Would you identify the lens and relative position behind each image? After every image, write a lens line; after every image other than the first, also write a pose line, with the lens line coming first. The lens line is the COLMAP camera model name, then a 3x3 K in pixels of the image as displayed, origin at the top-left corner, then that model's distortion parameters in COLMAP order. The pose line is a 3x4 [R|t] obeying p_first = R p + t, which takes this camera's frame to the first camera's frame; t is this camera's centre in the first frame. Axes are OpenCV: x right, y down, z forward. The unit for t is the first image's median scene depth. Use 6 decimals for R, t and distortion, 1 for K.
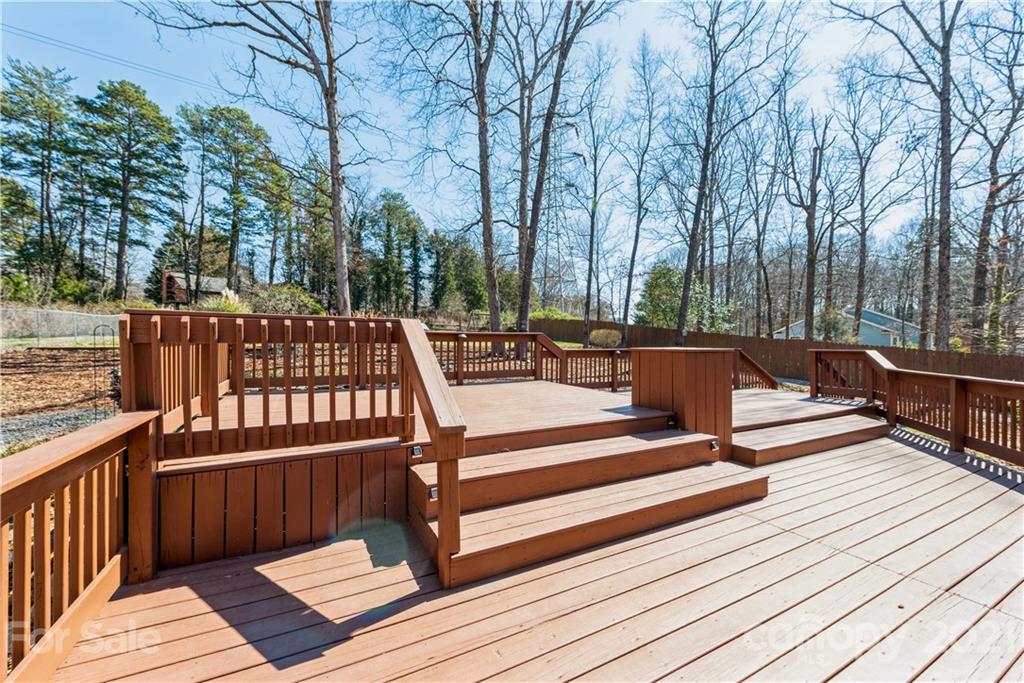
lens RADIAL K [[400.0, 0, 506.5], [0, 400.0, 346.1], [0, 0, 1]] dist [0.011166, -0.003102]
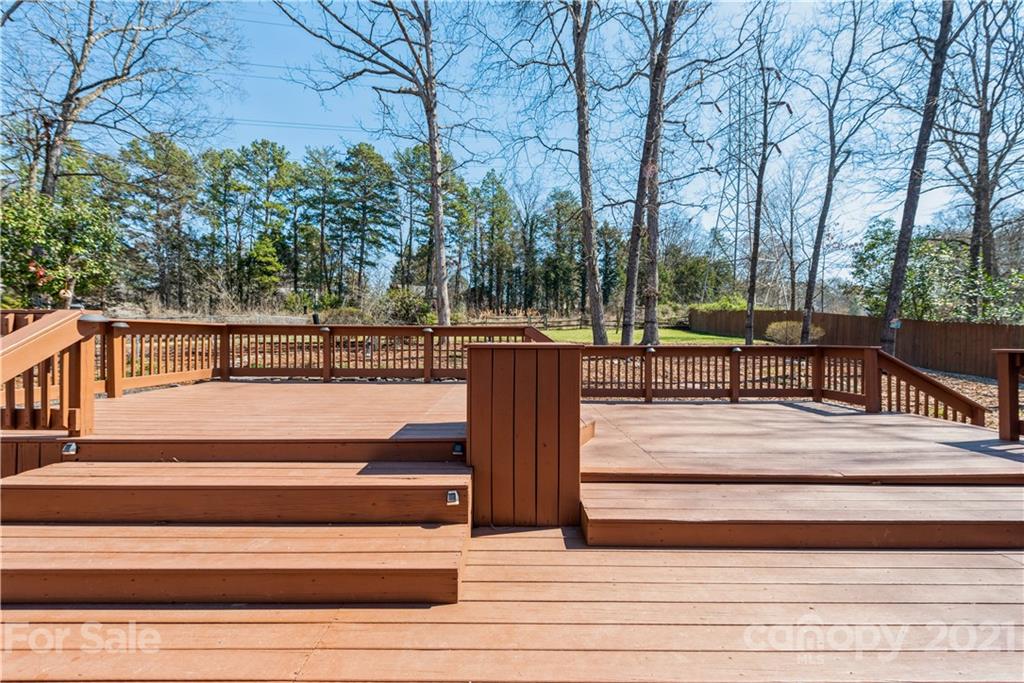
lens RADIAL K [[400.0, 0, 511.2], [0, 400.0, 341.9], [0, 0, 1]] dist [0.011166, -0.003102]
pose [[0.886107, 0.001697, -0.463478, 0.148521], [-0.002918, 0.999994, -0.001917, 0.000981], [0.463472, 0.003052, 0.886107, 0.081258]]
